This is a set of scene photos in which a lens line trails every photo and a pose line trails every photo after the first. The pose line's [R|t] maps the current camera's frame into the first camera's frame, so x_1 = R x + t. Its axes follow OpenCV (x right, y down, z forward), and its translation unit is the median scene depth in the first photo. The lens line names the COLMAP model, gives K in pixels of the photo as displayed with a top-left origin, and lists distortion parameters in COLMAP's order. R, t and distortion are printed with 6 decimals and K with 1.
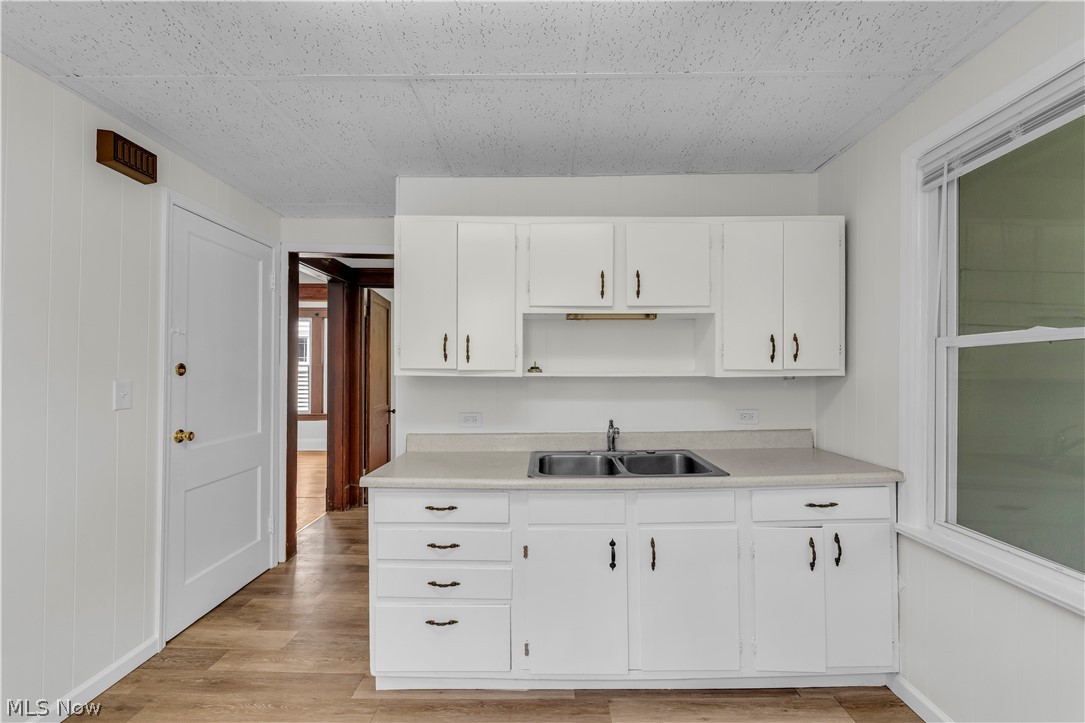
lens RADIAL K [[455.2, 0, 534.6], [0, 455.2, 362.3], [0, 0, 1]] dist [-0.000092, -0.000019]
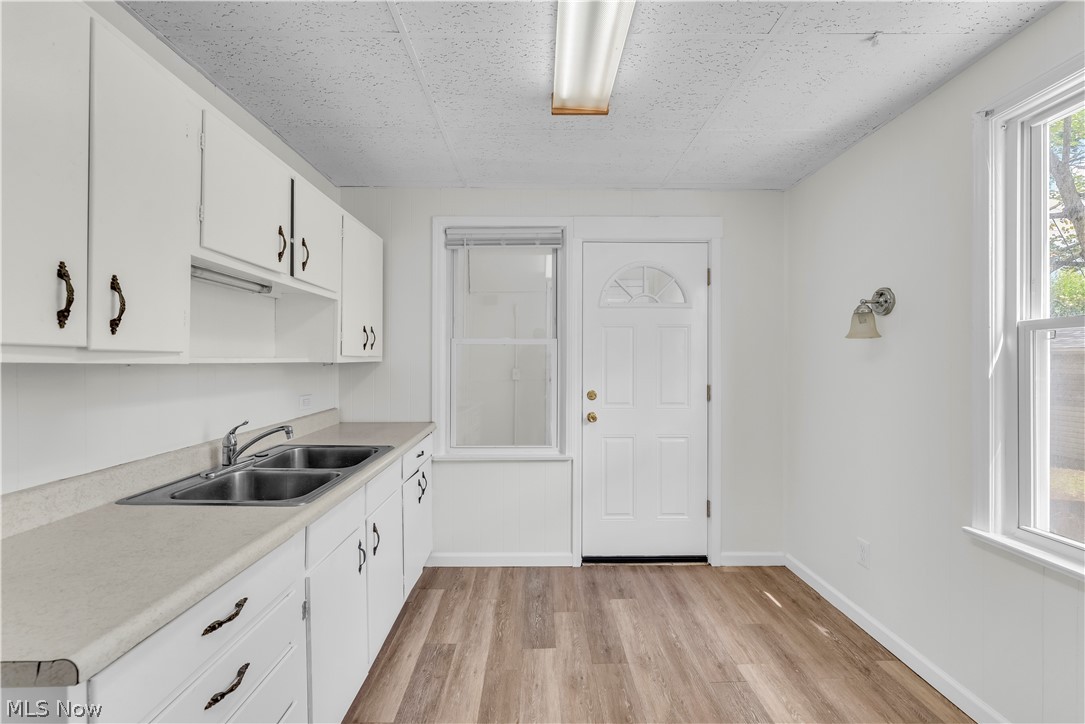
lens RADIAL K [[455.2, 0, 534.6], [0, 455.2, 362.8], [0, 0, 1]] dist [-0.000092, -0.000019]
pose [[-0.032346, -0.002891, 0.999473, -0.628607], [-0.024742, 0.999692, 0.002091, 0.018486], [-0.999170, -0.024661, -0.032407, 0.580145]]
